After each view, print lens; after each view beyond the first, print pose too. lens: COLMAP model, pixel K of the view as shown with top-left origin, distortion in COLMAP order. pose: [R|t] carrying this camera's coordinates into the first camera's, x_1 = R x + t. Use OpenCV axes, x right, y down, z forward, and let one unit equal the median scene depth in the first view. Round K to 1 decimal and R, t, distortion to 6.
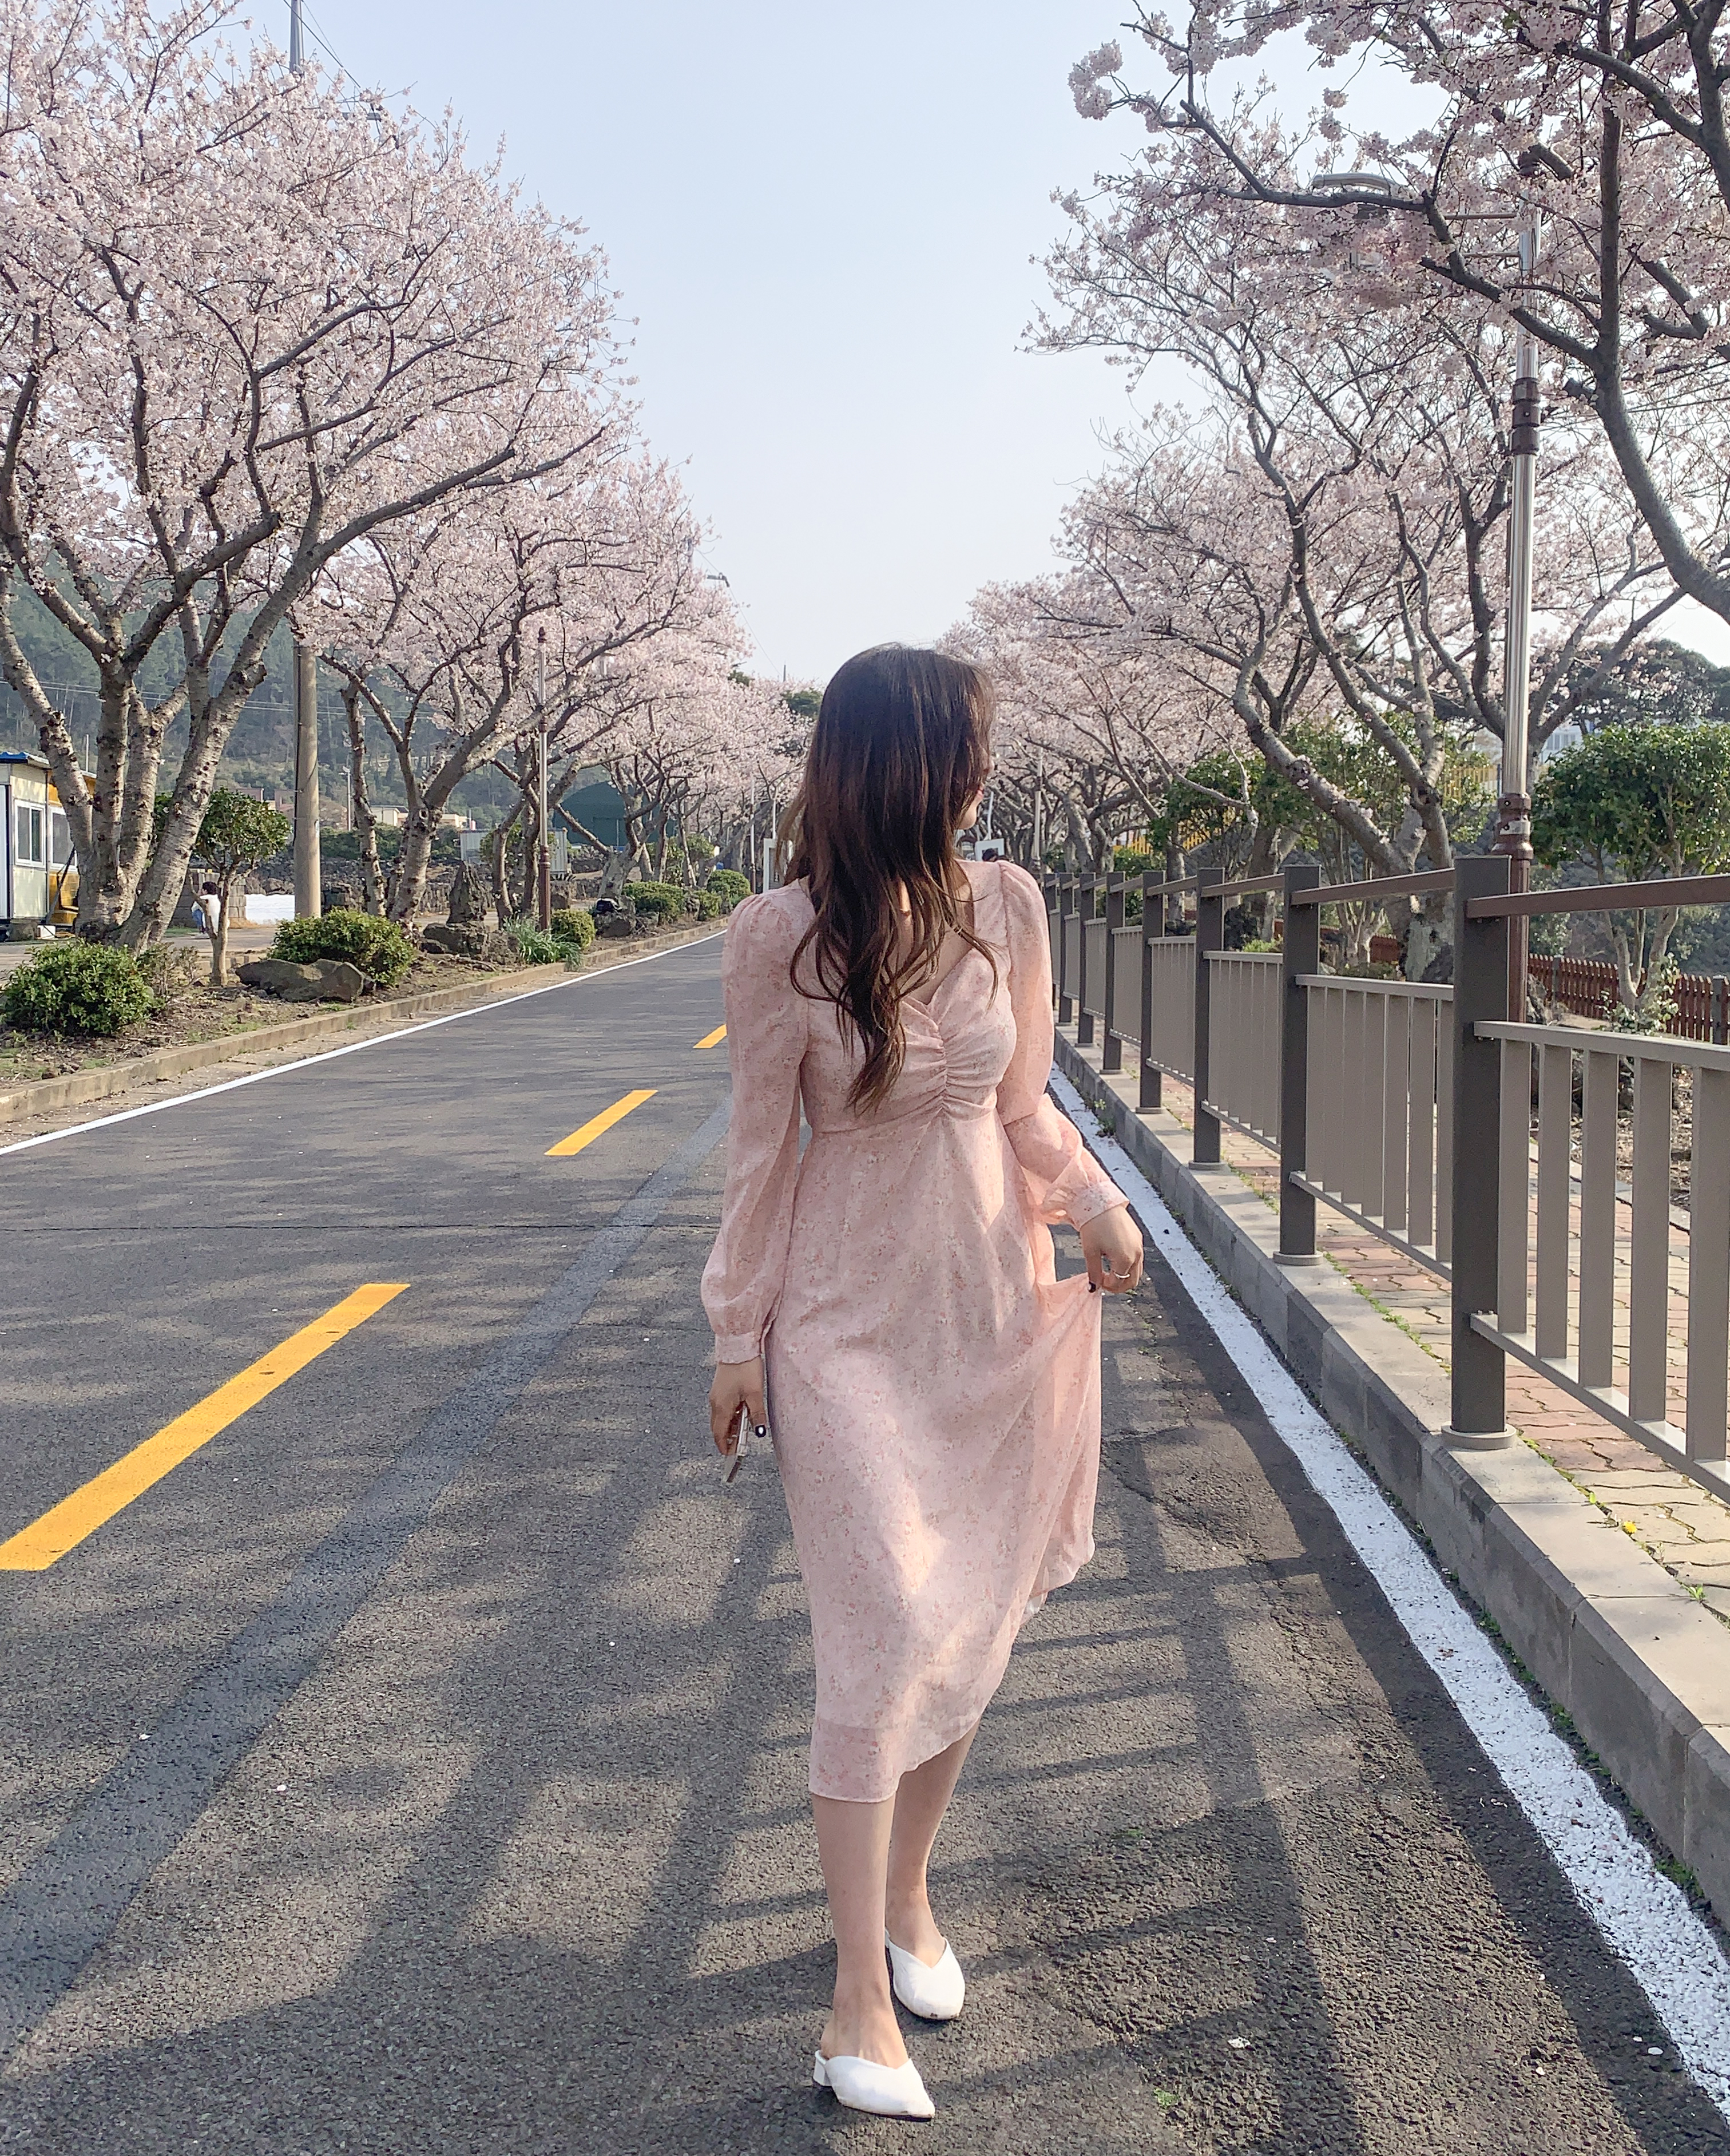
lens RADIAL K [[2030.9, 0, 907.1], [0, 2030.9, 1033.7], [0, 0, 1]] dist [0.154459, -0.416590]
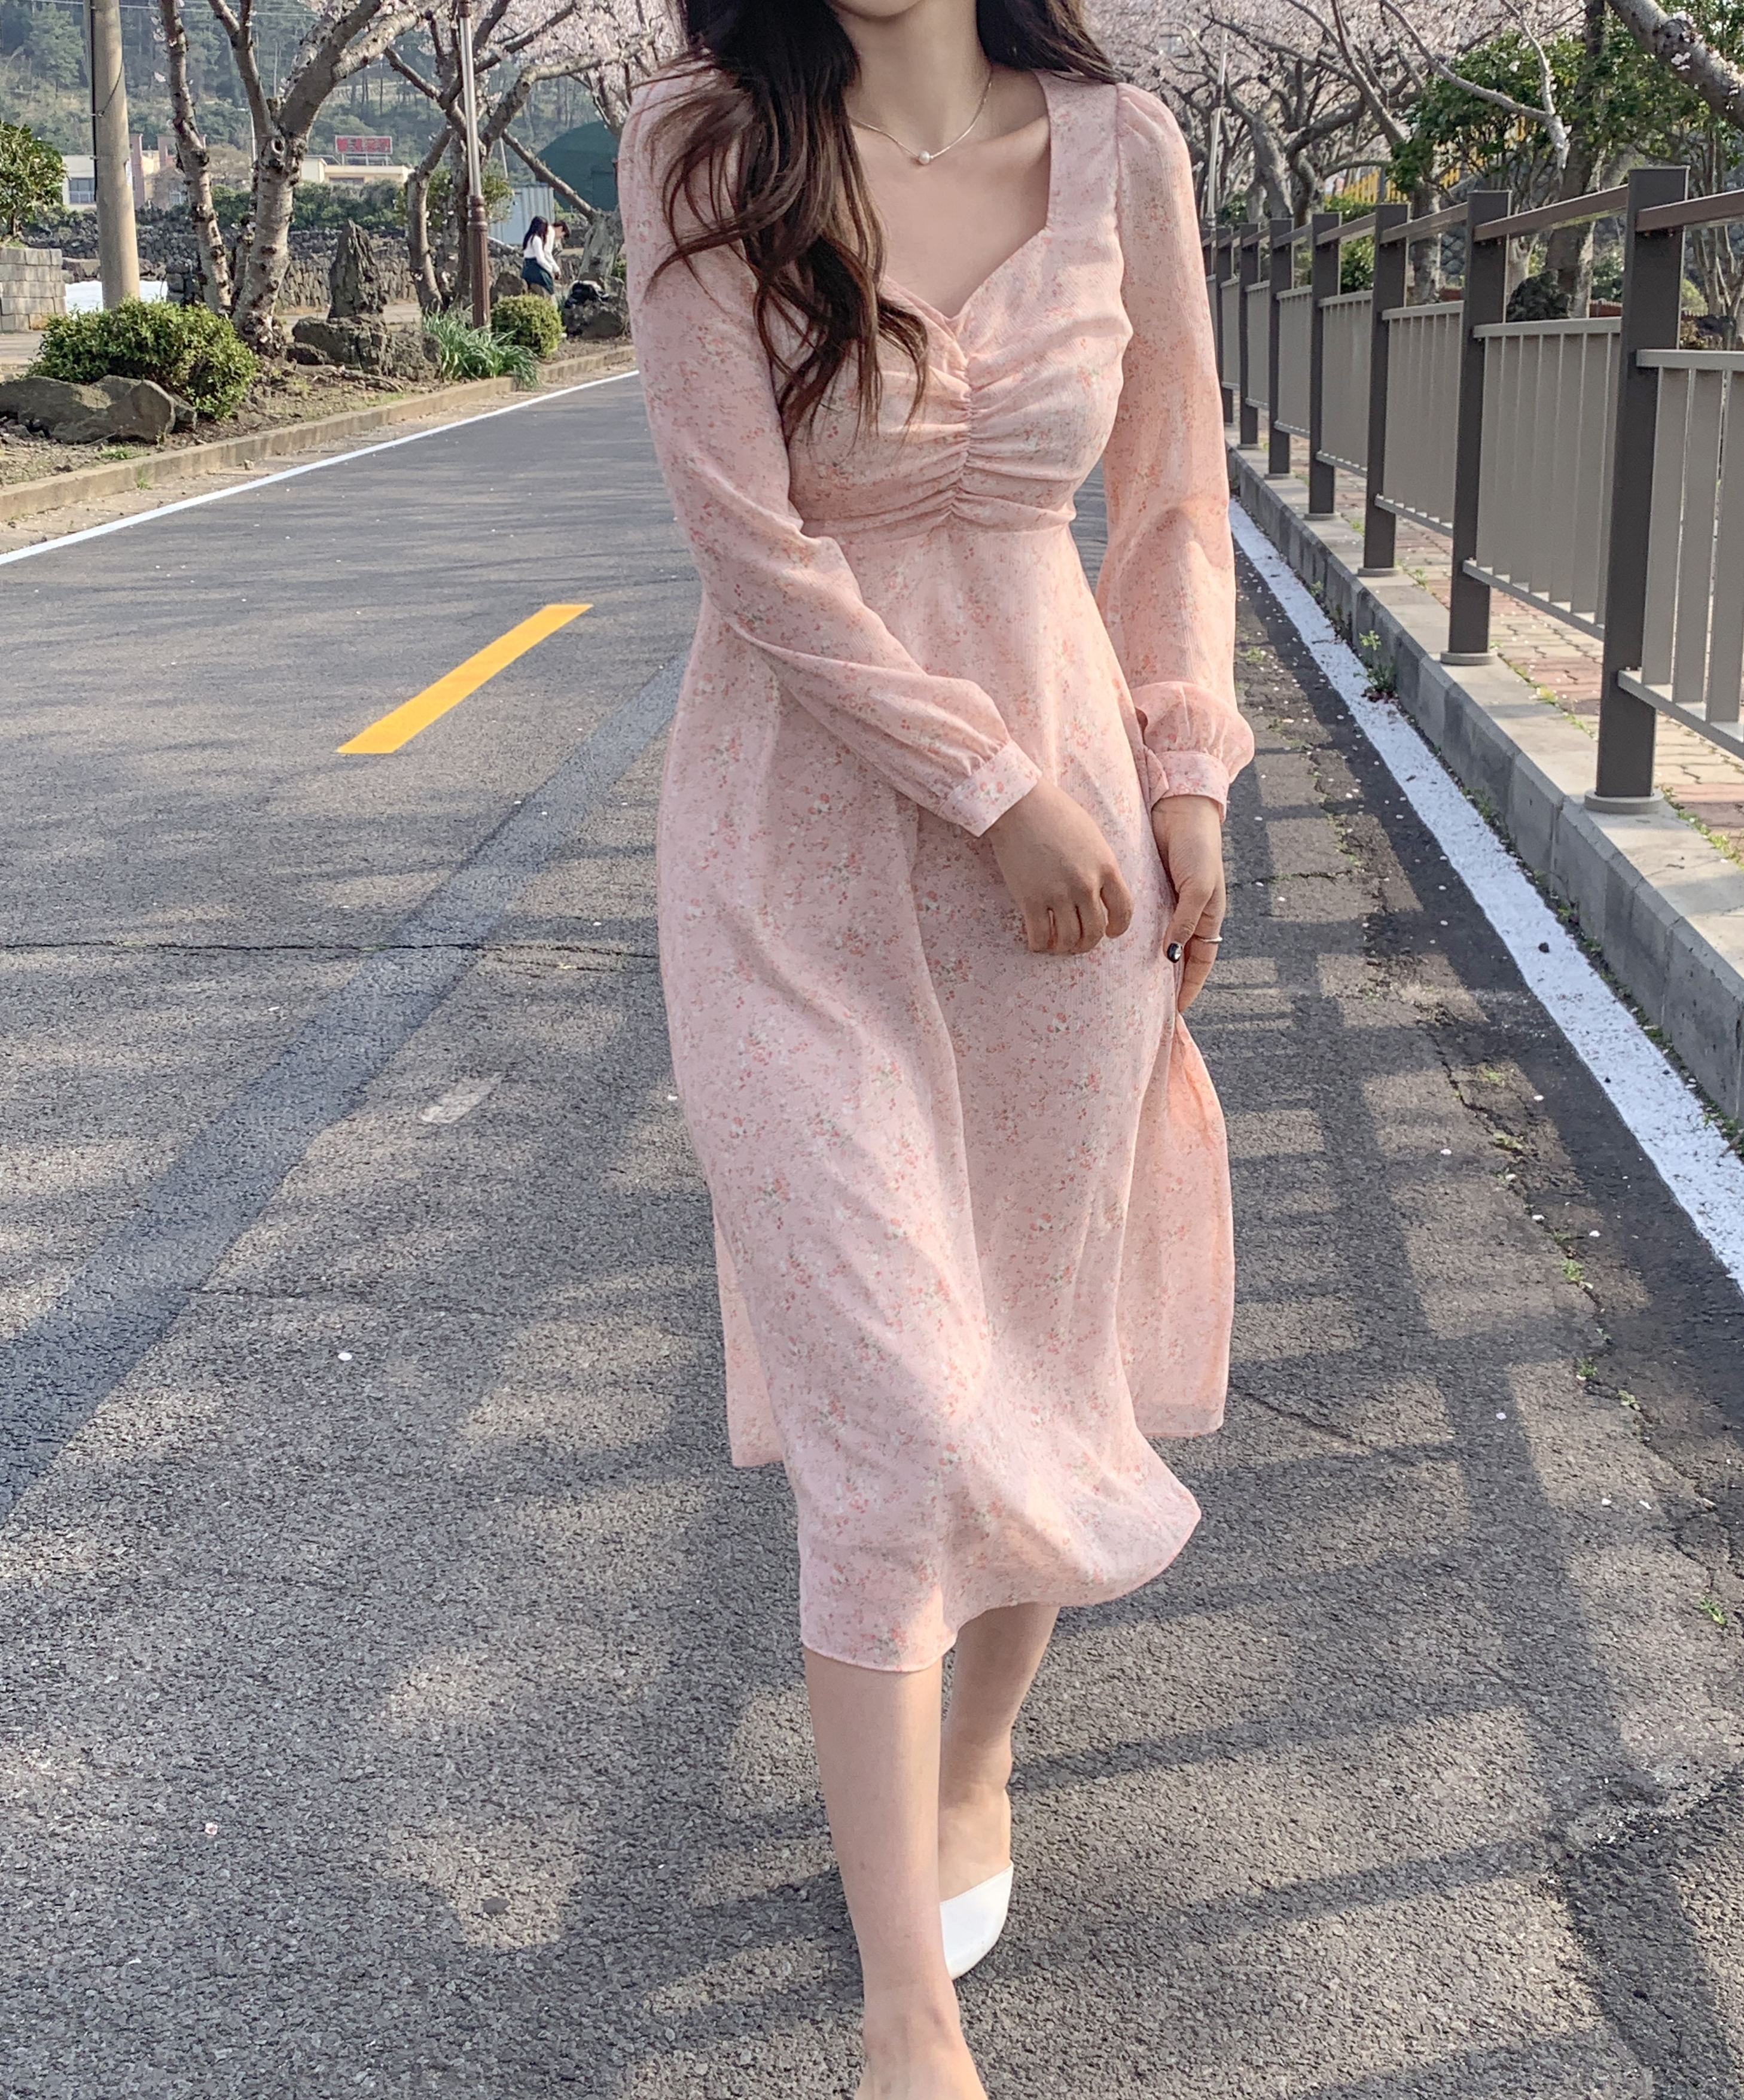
lens RADIAL K [[2639.0, 0, 929.9], [0, 2639.0, 965.3], [0, 0, 1]] dist [0.170693, -0.562772]
pose [[0.999364, -0.001201, -0.035631, 0.001992], [0.007719, 0.983015, 0.183365, -0.006929], [0.034806, -0.183524, 0.982399, 0.167344]]
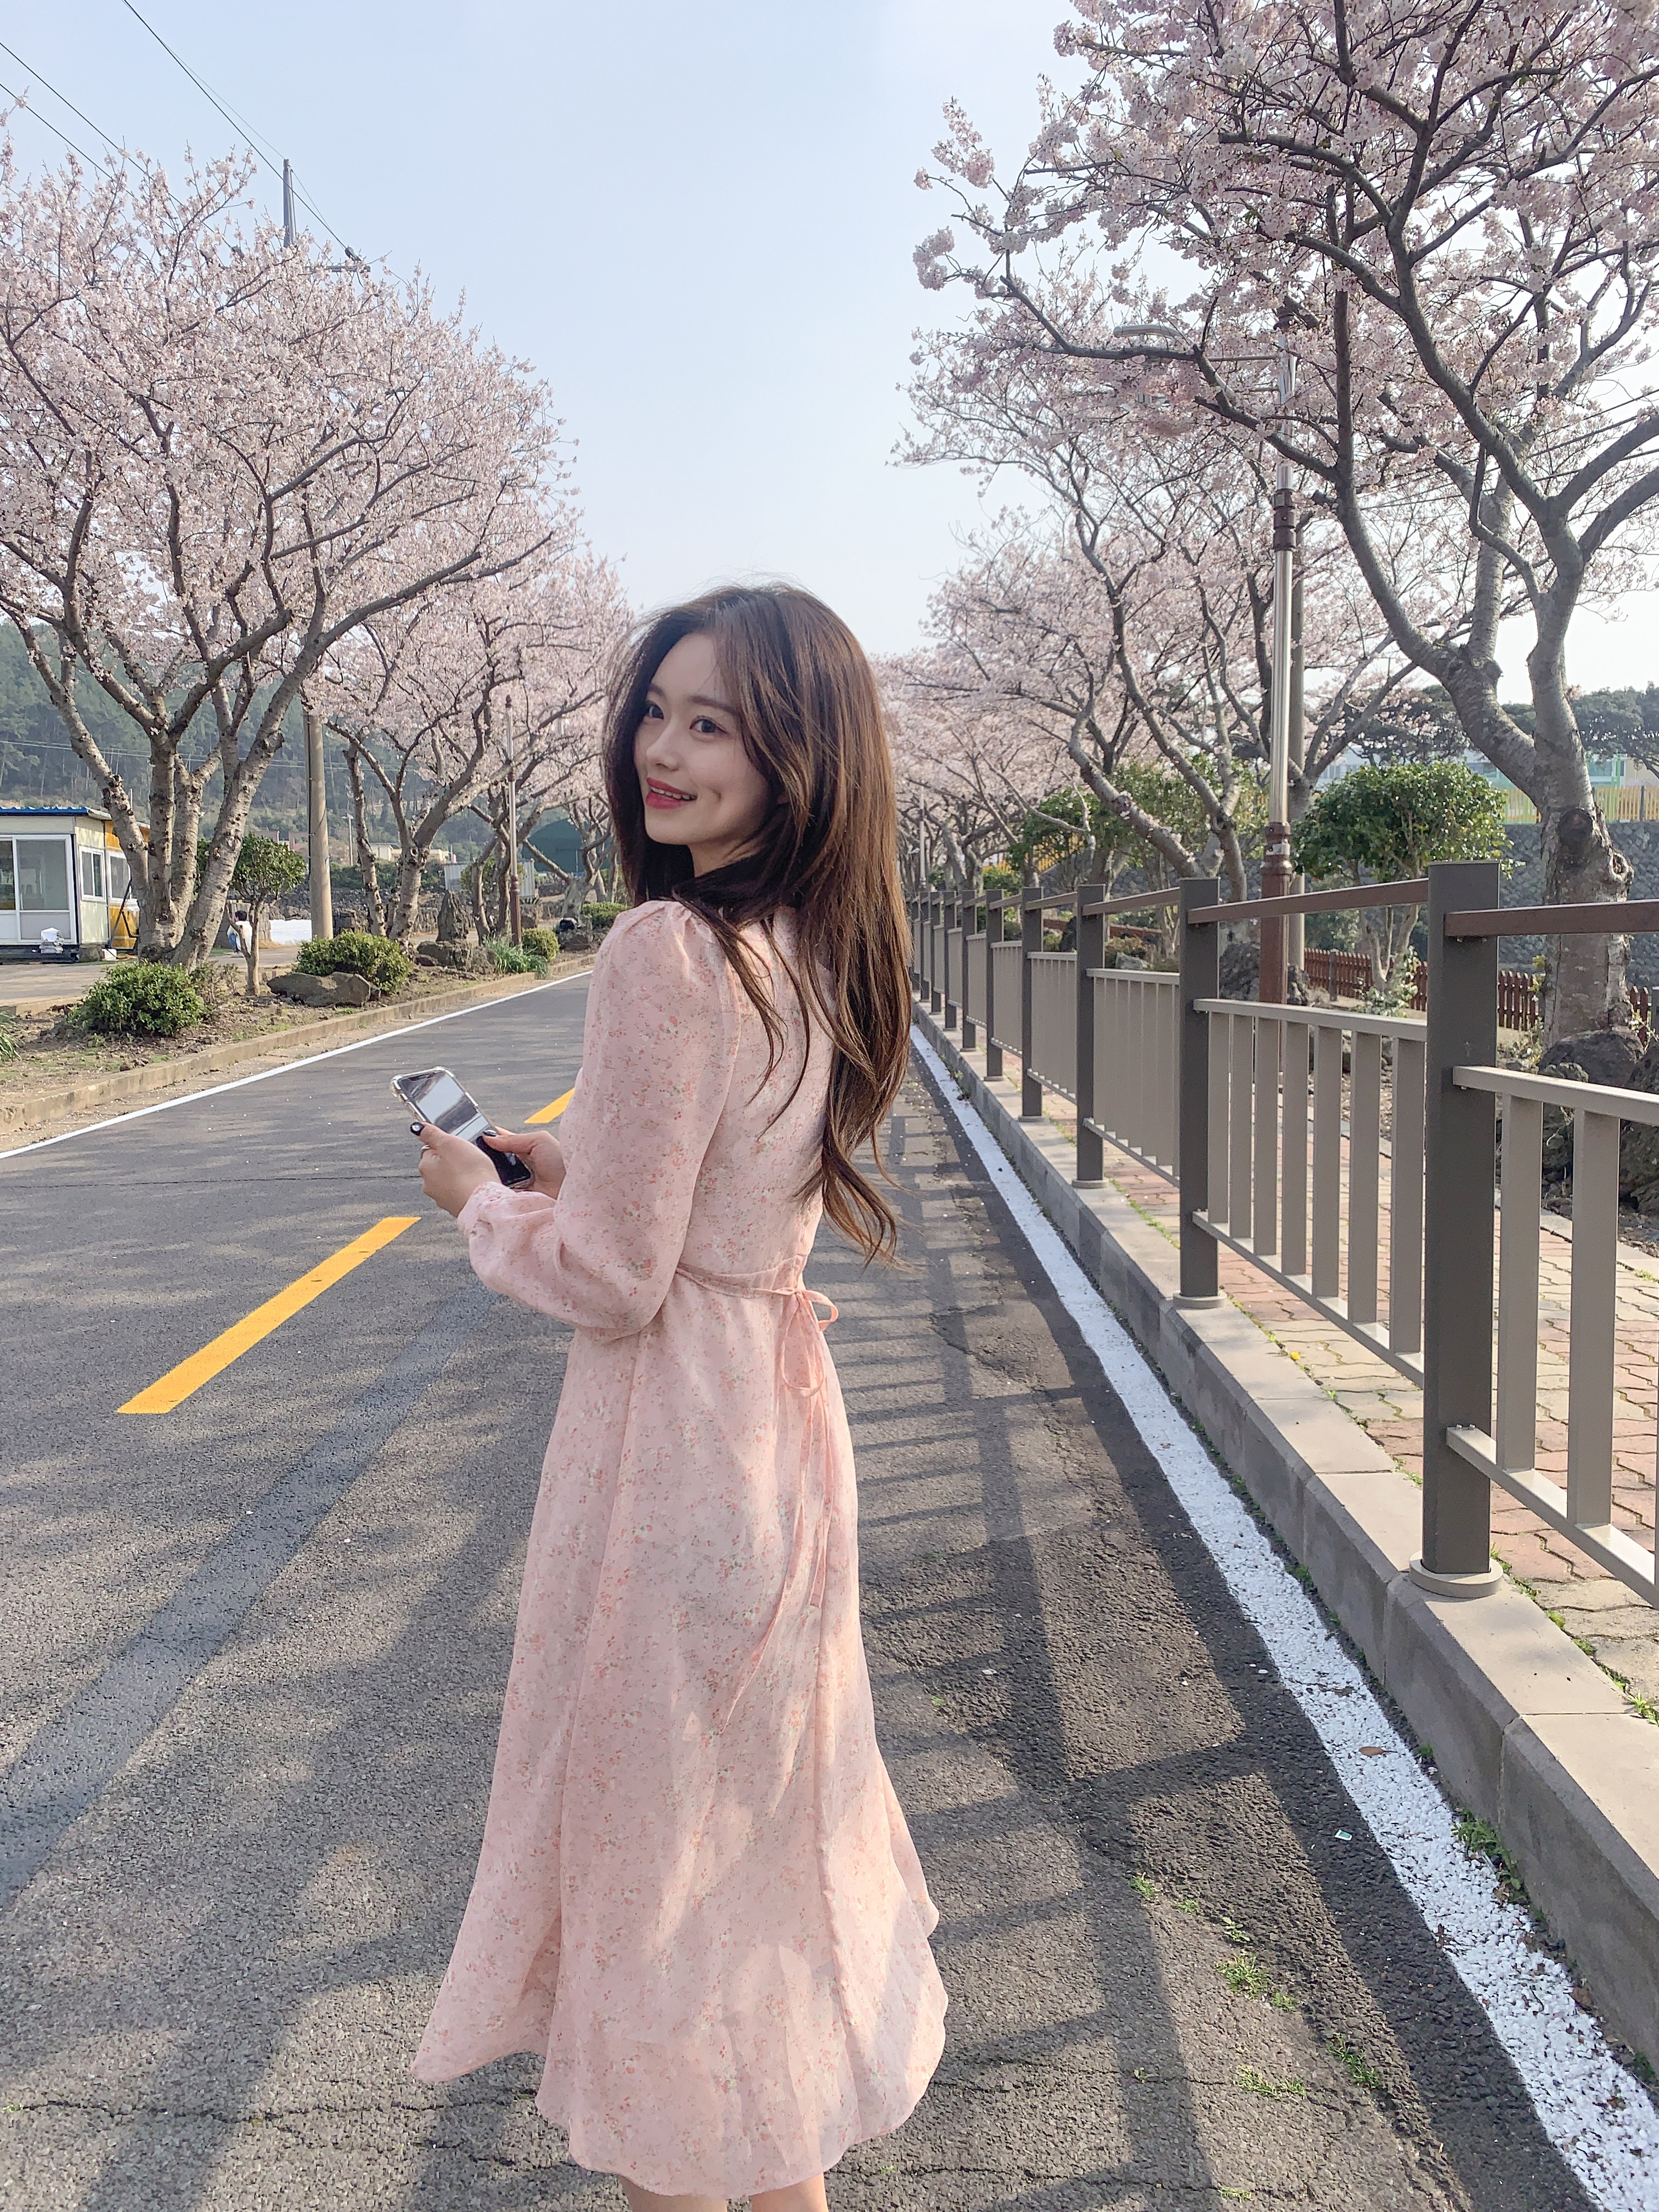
lens RADIAL K [[1686.2, 0, 829.5], [0, 1686.2, 1106.0], [0, 0, 1]] dist [0.133546, -0.332098]
pose [[0.999795, -0.019861, 0.004054, 0.006527], [0.019646, 0.998684, 0.047369, 0.001584], [-0.004989, -0.047280, 0.998869, -0.032768]]
